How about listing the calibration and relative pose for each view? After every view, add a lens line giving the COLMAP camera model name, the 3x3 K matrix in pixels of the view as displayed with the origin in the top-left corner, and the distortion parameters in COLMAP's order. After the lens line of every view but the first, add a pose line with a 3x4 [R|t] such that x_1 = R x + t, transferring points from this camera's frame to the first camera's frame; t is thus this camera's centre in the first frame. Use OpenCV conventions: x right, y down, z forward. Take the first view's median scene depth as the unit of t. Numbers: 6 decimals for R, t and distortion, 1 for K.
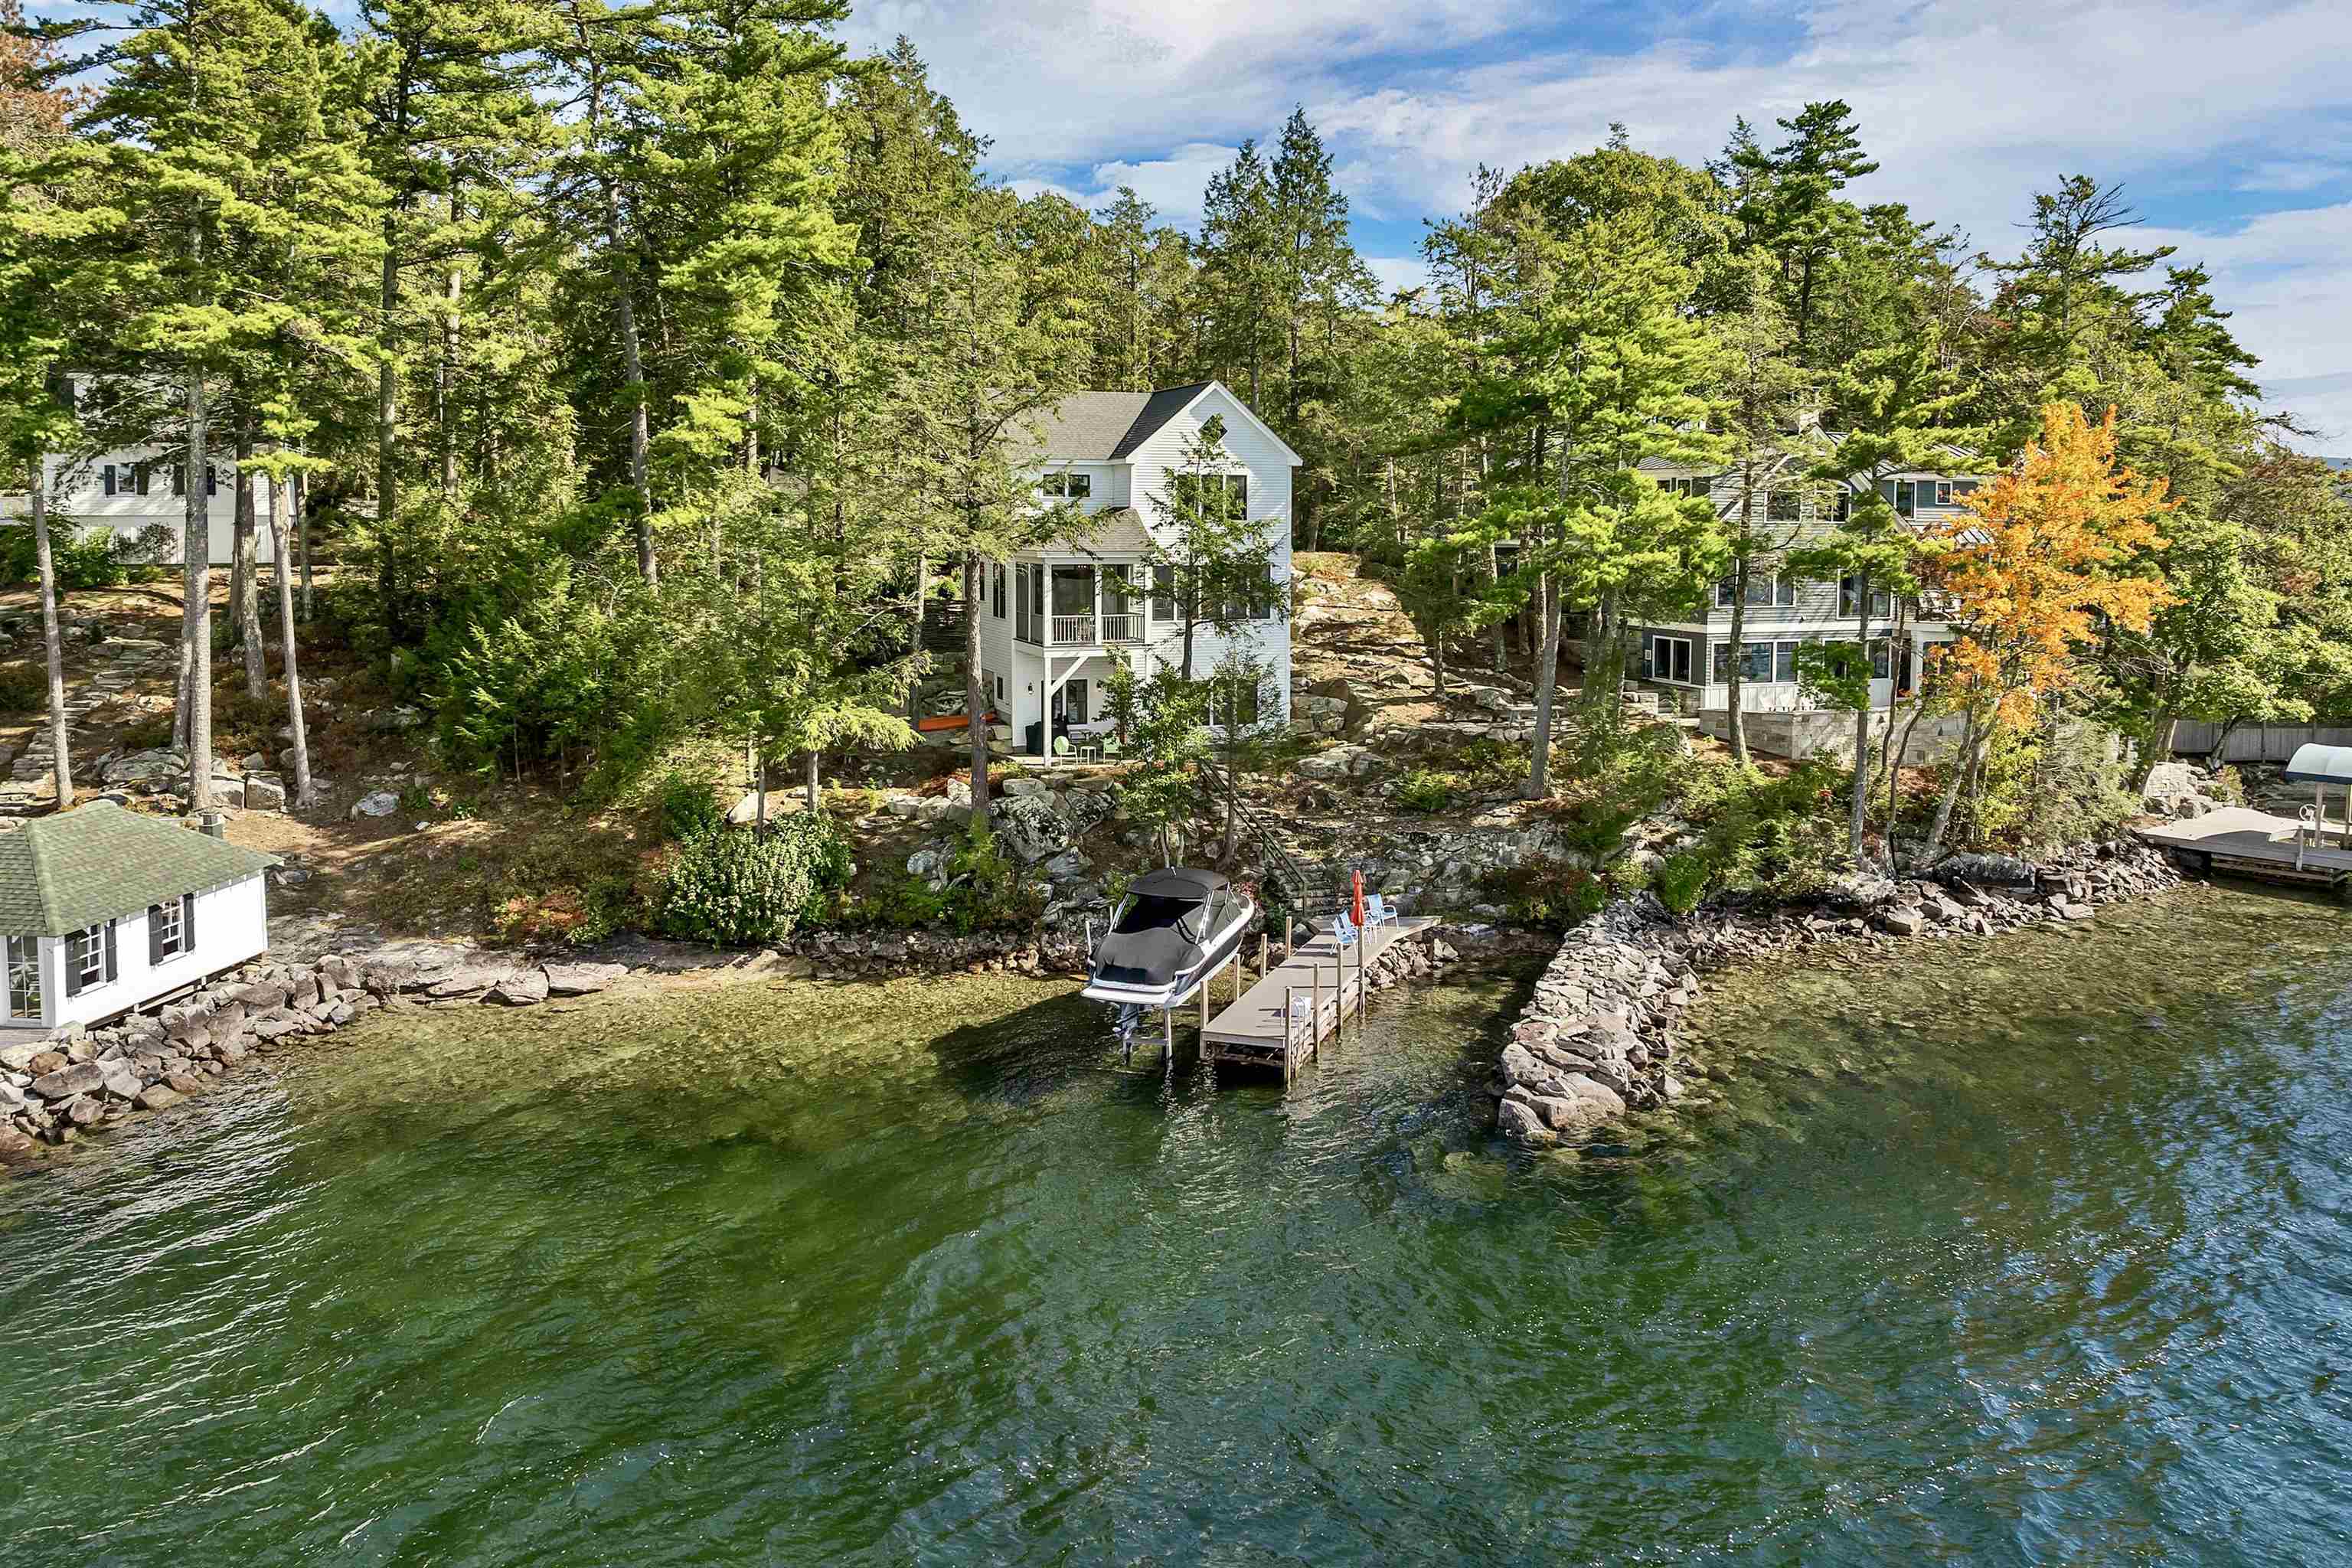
lens RADIAL K [[1731.3, 0, 1162.2], [0, 1731.3, 738.1], [0, 0, 1]] dist [-0.042545, 0.007187]
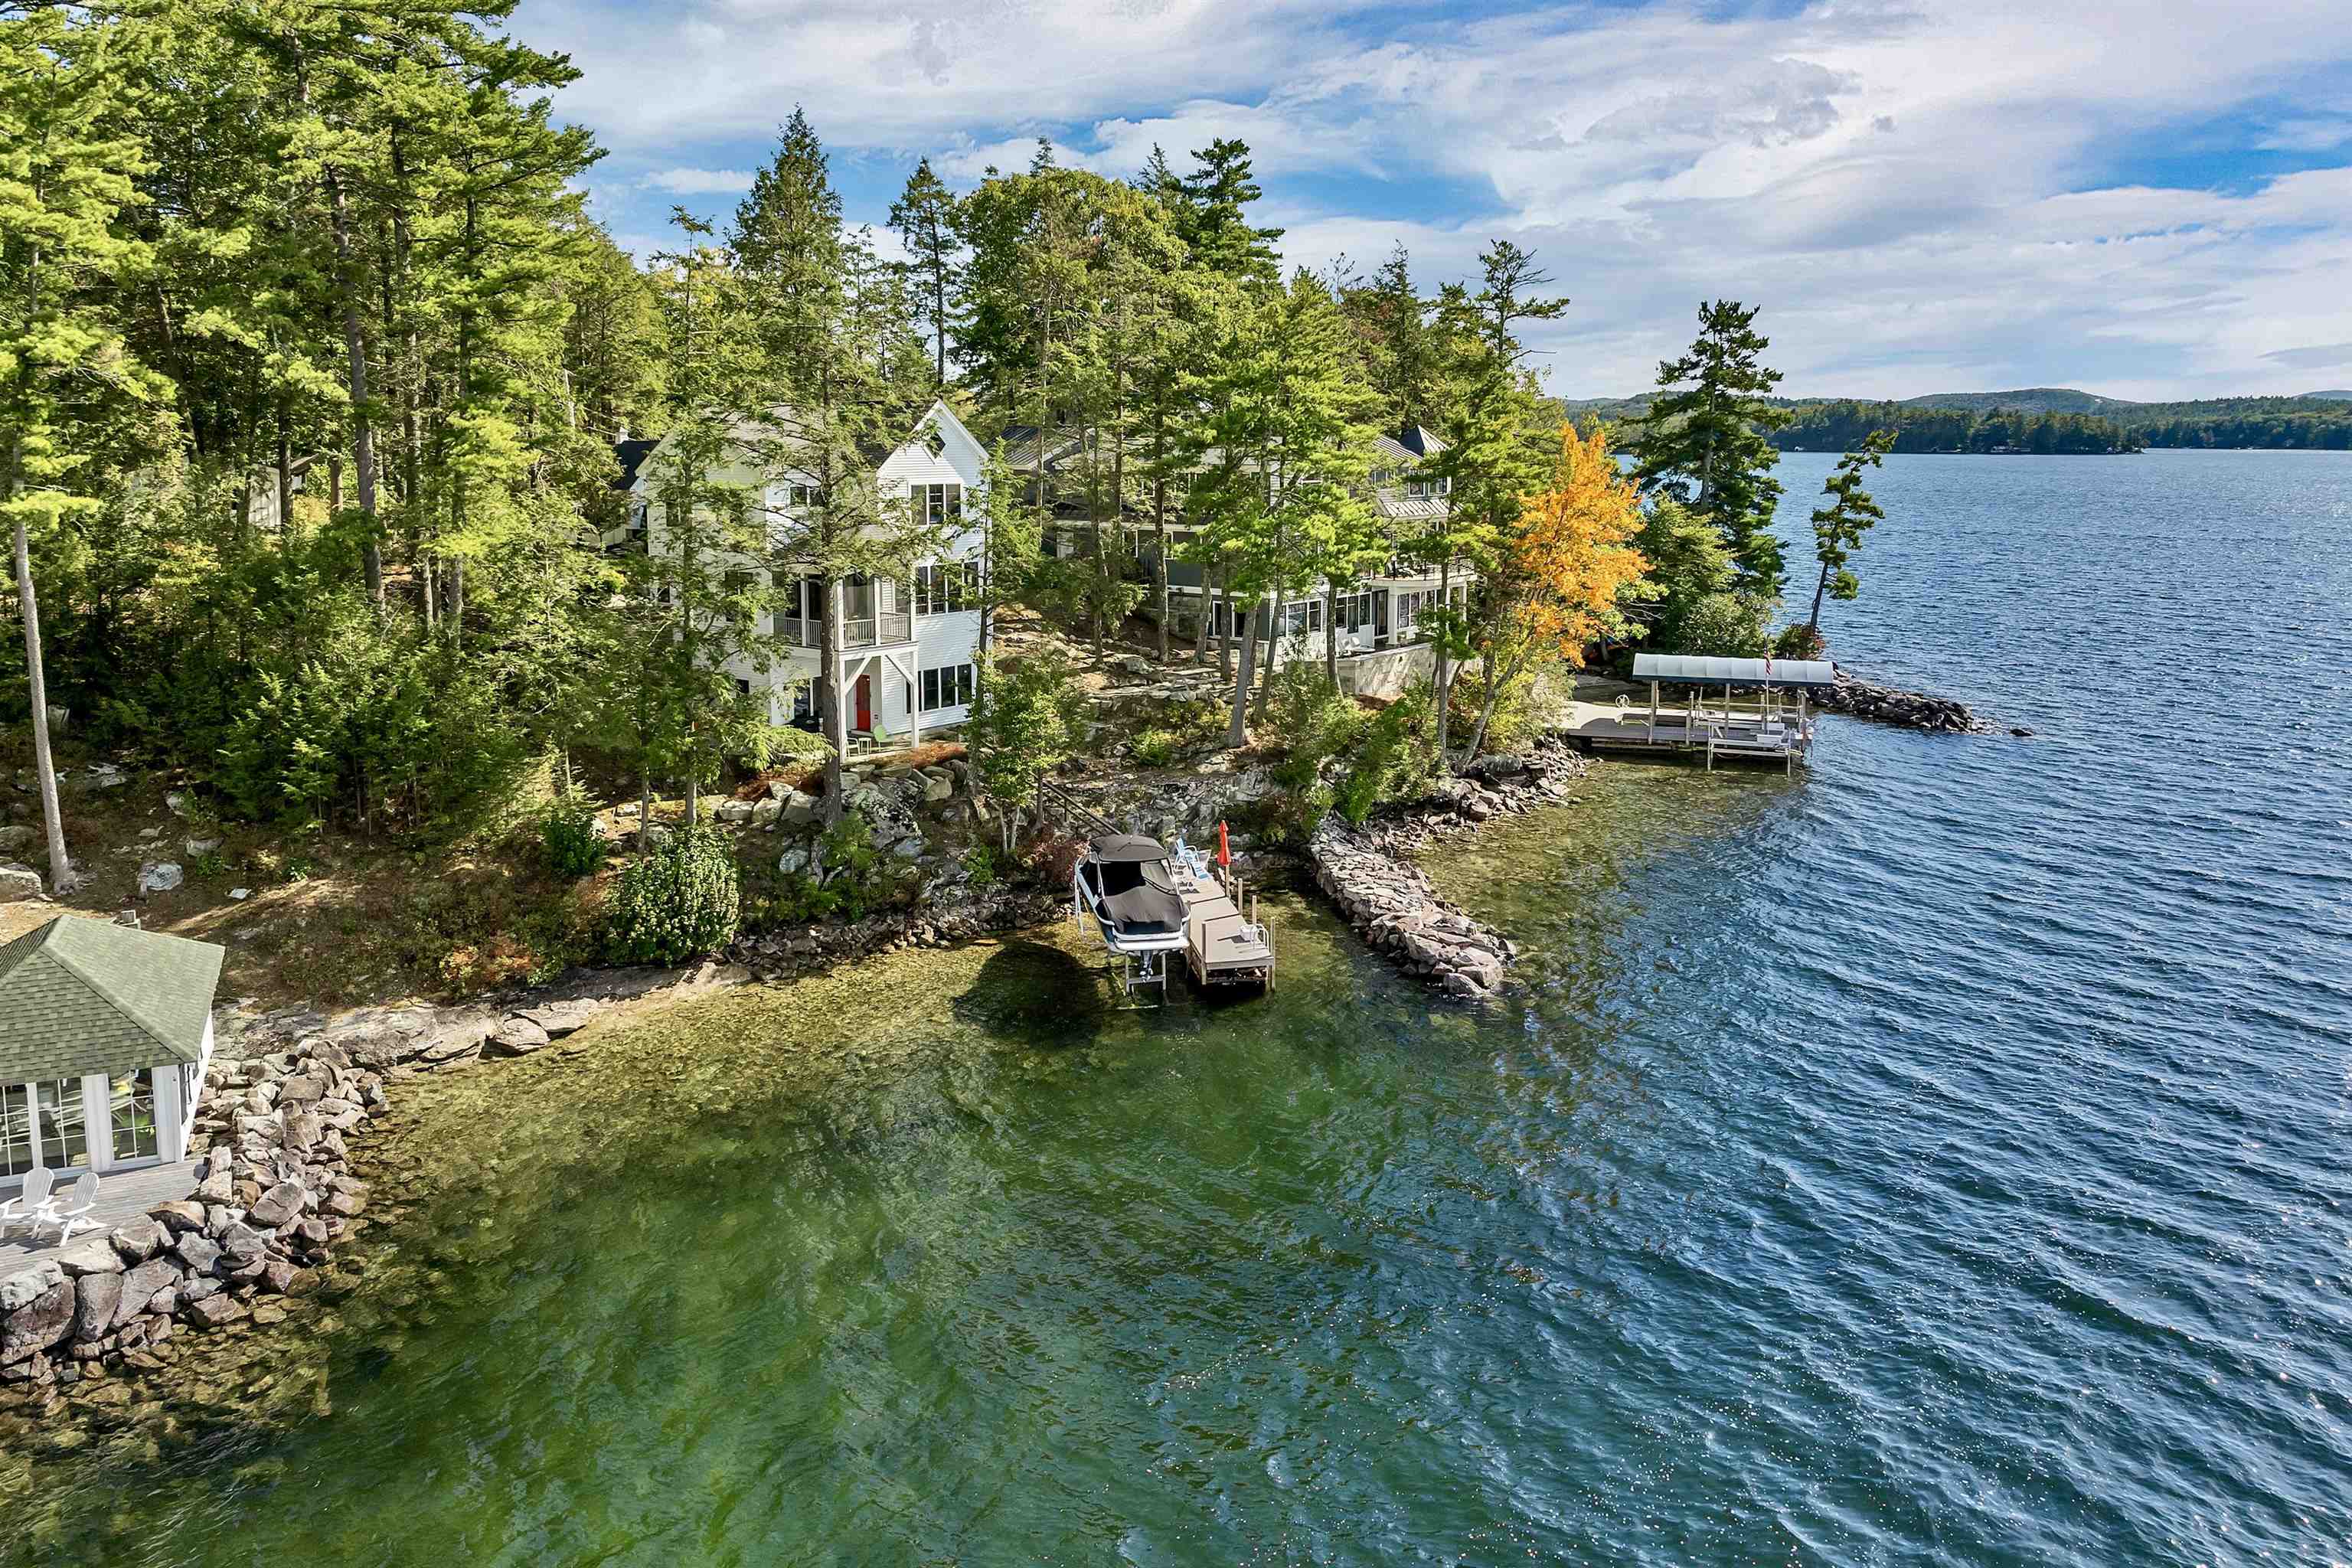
lens RADIAL K [[1731.3, 0, 1177.8], [0, 1731.3, 761.8], [0, 0, 1]] dist [-0.042545, 0.007187]
pose [[0.854468, -0.101471, 0.509498, -0.461448], [0.071244, 0.994361, 0.078554, -0.055407], [-0.514595, -0.030823, 0.856879, -0.041451]]
